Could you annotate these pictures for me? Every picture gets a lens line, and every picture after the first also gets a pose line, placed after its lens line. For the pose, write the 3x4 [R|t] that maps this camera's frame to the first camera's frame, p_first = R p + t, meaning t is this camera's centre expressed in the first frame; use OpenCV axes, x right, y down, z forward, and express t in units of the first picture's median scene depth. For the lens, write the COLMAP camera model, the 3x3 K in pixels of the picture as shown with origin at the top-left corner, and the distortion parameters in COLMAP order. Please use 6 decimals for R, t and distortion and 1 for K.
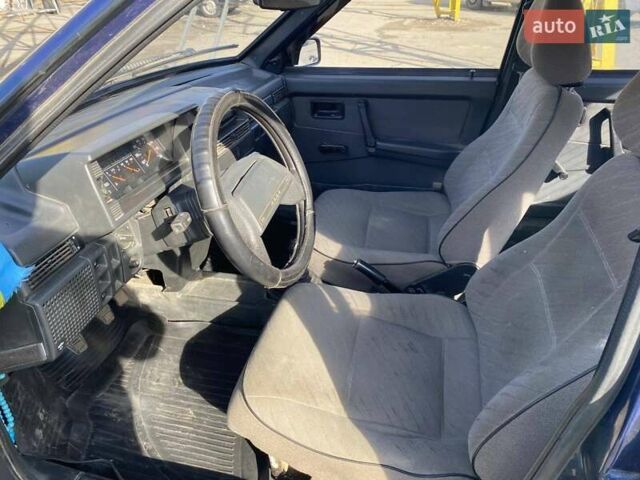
lens RADIAL K [[463.8, 0, 319.8], [0, 463.8, 238.9], [0, 0, 1]] dist [0.005522, 0.000842]
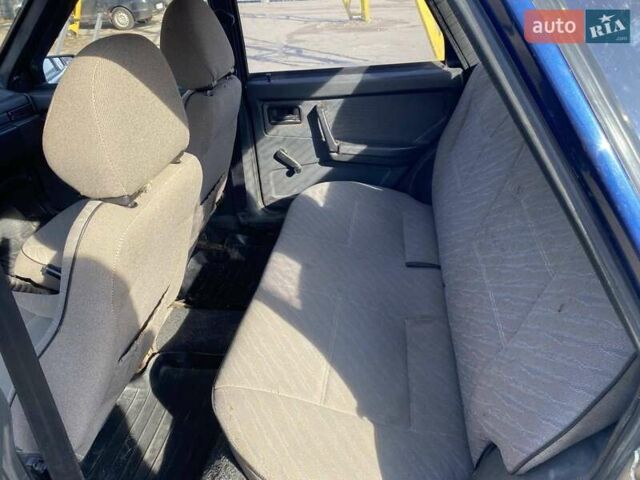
lens RADIAL K [[463.8, 0, 320.2], [0, 463.8, 241.1], [0, 0, 1]] dist [0.005522, 0.000842]
pose [[0.995697, -0.080704, 0.045553, 0.126954], [0.080877, 0.996722, -0.001963, 0.008419], [-0.045245, 0.005639, 0.998960, -0.017293]]
